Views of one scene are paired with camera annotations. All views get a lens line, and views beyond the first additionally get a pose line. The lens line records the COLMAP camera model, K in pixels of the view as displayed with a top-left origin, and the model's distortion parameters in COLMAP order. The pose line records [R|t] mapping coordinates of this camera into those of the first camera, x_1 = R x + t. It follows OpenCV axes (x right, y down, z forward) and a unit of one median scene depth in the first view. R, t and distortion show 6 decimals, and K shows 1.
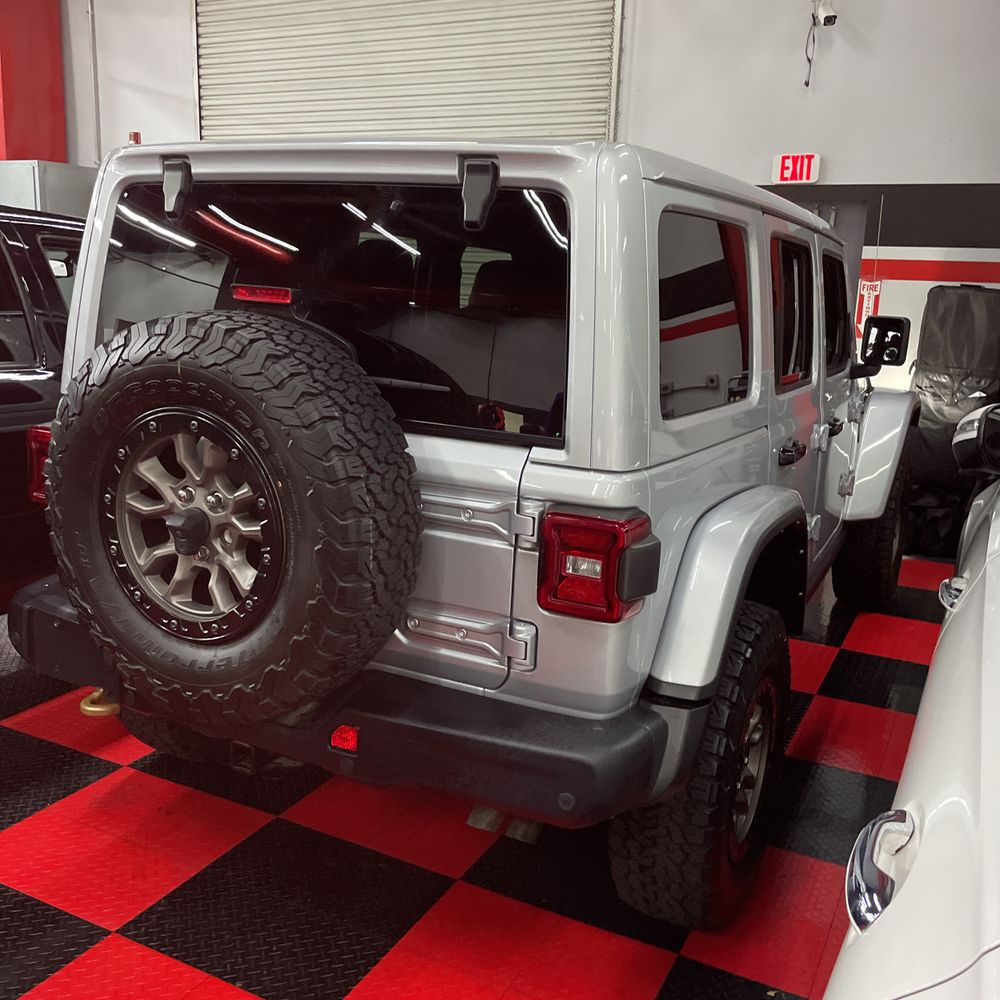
lens RADIAL K [[1010.3, 0, 500.0], [0, 1010.3, 500.0], [0, 0, 1]] dist [0.087633, -0.108989]
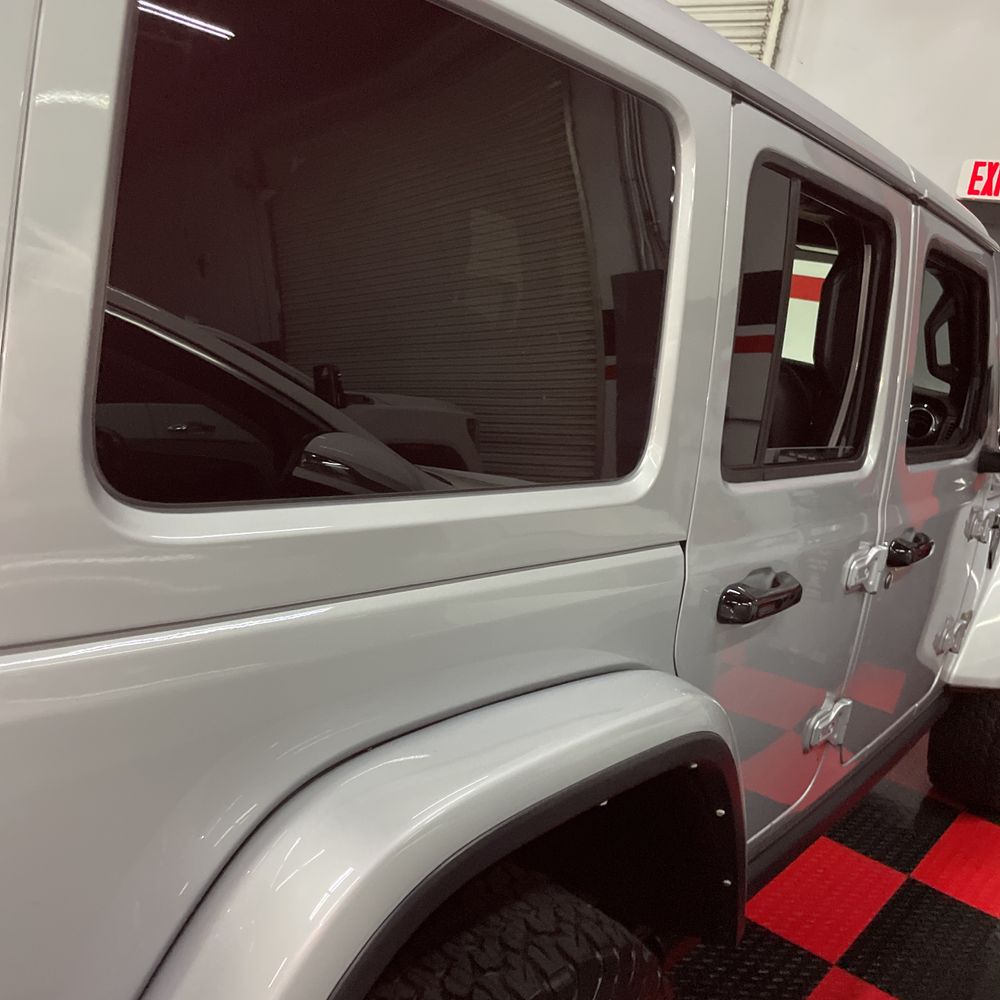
lens RADIAL K [[1006.4, 0, 492.9], [0, 1006.4, 519.1], [0, 0, 1]] dist [0.112702, -0.158813]
pose [[0.972268, 0.156806, -0.173512, 0.326949], [-0.157700, 0.987449, 0.008711, -0.094546], [0.172701, 0.018894, 0.984793, 0.649853]]
